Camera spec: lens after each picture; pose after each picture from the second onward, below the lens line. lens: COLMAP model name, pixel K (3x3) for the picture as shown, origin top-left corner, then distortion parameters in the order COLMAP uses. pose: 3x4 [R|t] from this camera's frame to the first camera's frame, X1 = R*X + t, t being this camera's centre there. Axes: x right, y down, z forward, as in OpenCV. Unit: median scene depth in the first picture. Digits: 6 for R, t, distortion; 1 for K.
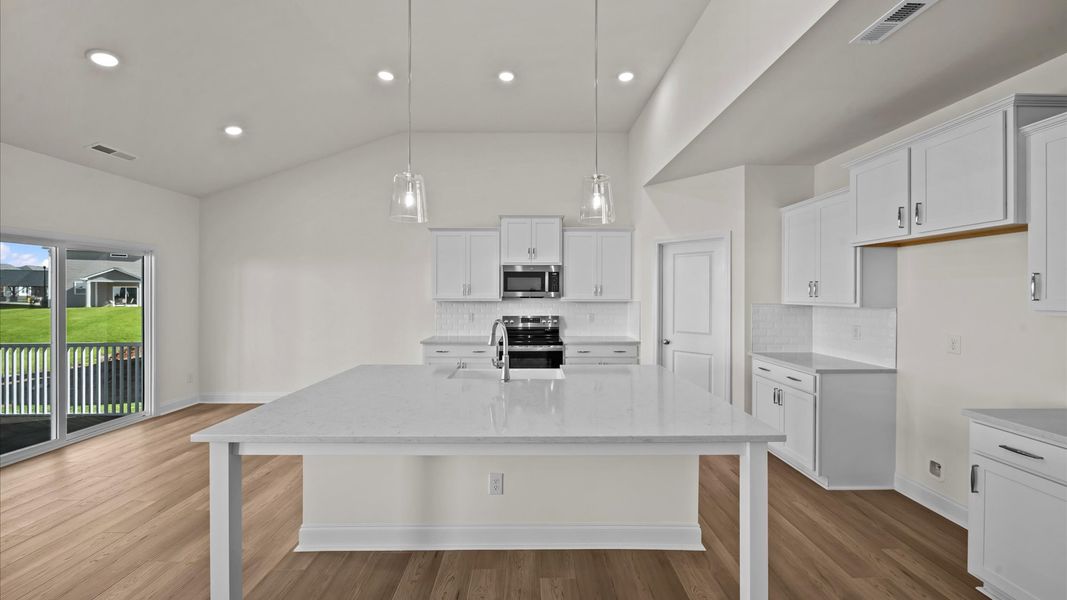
lens RADIAL K [[377.4, 0, 534.4], [0, 377.4, 298.1], [0, 0, 1]] dist [-0.000248, -0.000082]
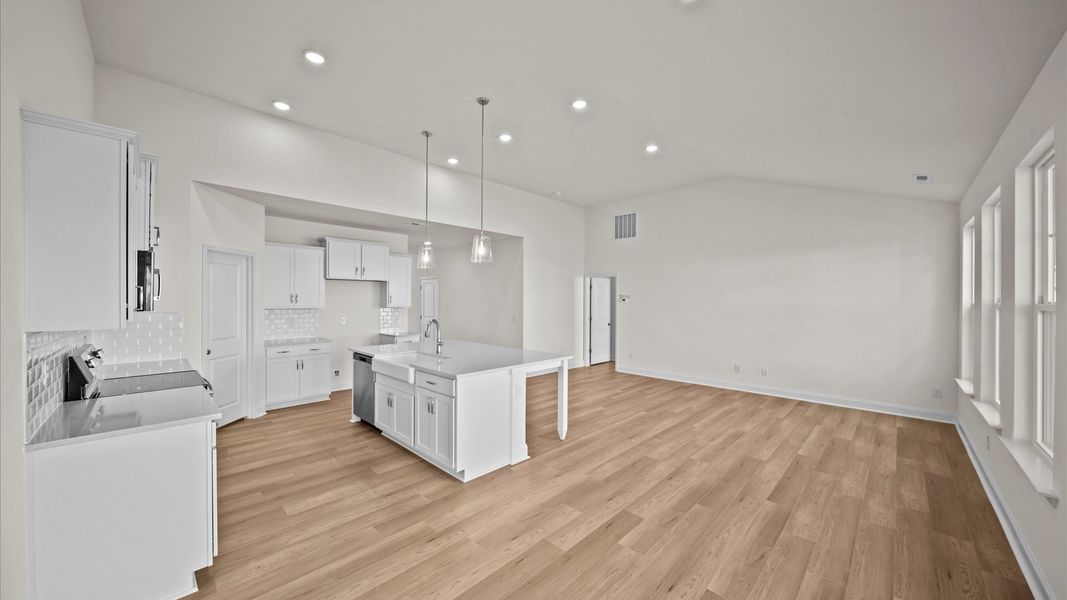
lens RADIAL K [[377.4, 0, 534.4], [0, 377.4, 298.1], [0, 0, 1]] dist [-0.000248, -0.000082]
pose [[-0.722826, 0.000493, 0.691030, -0.879826], [0.004469, 0.999982, 0.003961, -0.020014], [-0.691015, 0.005952, -0.722815, 1.071467]]
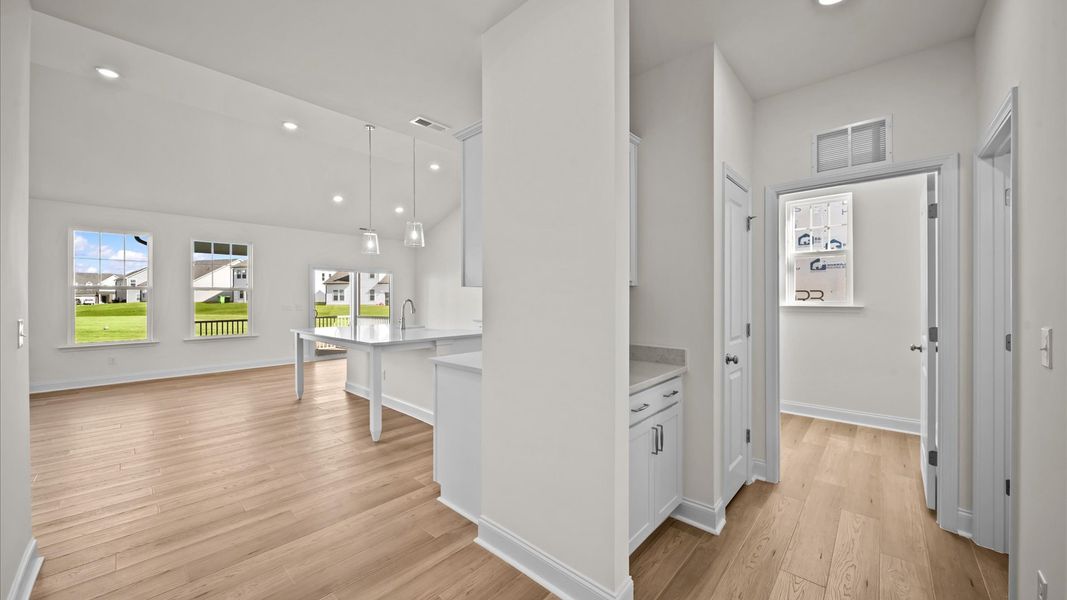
lens RADIAL K [[377.4, 0, 534.4], [0, 377.4, 298.1], [0, 0, 1]] dist [-0.000248, -0.000082]
pose [[0.739211, -0.004504, -0.673459, 0.959673], [-0.003374, 0.999940, -0.010391, 0.040528], [0.673466, 0.009954, 0.739151, -0.000693]]
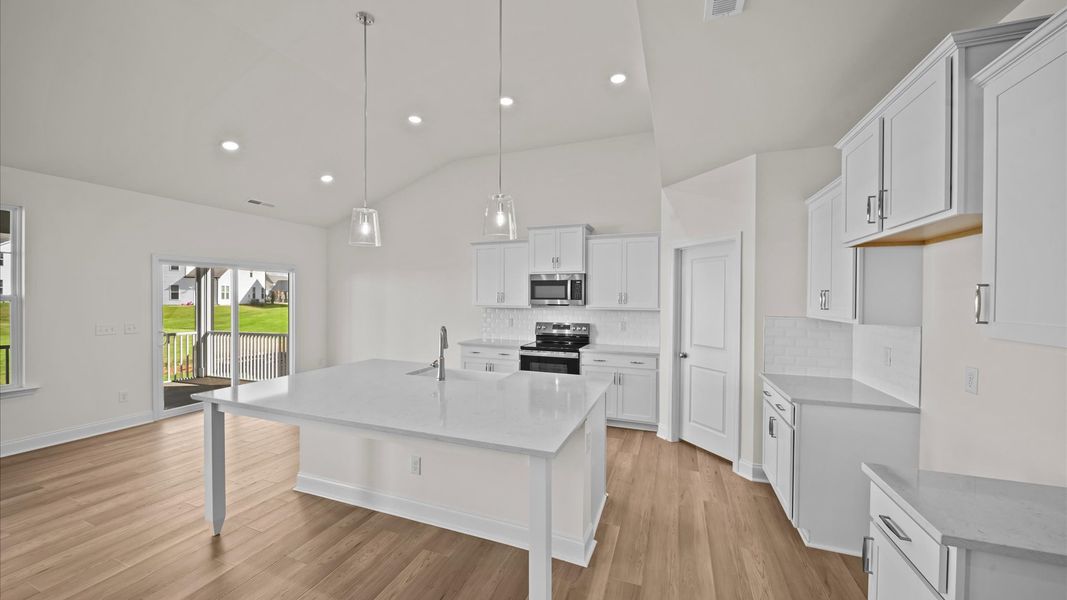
lens RADIAL K [[373.1, 0, 531.9], [0, 373.1, 305.4], [0, 0, 1]] dist [-0.000386, -0.000035]
pose [[0.933314, 0.010766, -0.358901, 0.317096], [-0.007968, 0.999925, 0.009273, -0.010600], [0.358974, -0.005794, 0.933330, 0.021229]]
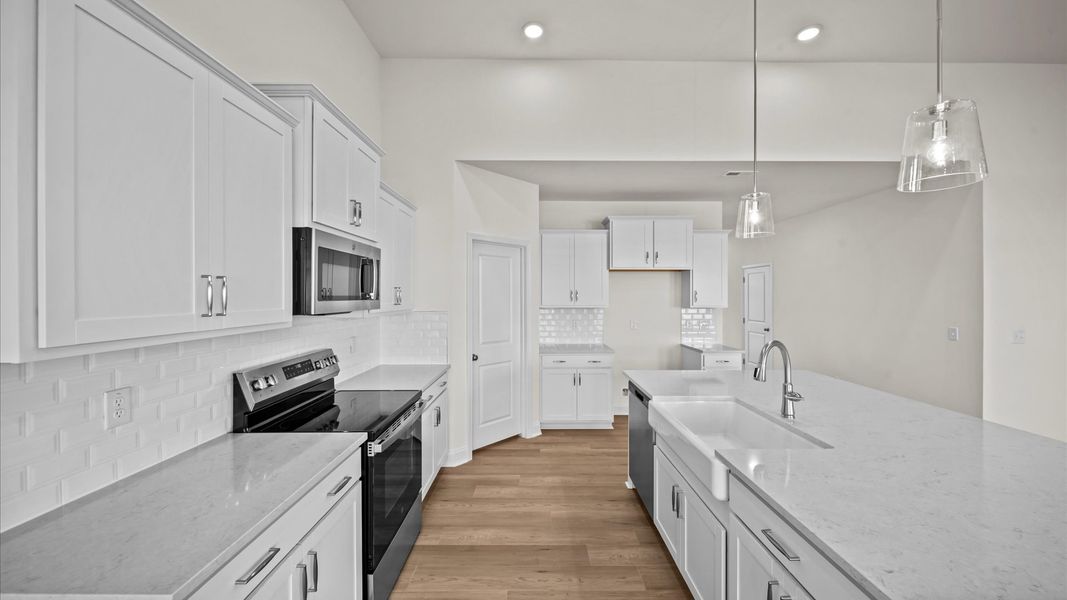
lens RADIAL K [[377.4, 0, 534.4], [0, 377.4, 298.1], [0, 0, 1]] dist [-0.000248, -0.000082]
pose [[-0.008060, -0.004918, 0.999955, -0.466871], [0.012158, 0.999914, 0.005015, -0.017297], [-0.999894, 0.012198, -0.007999, 0.836835]]
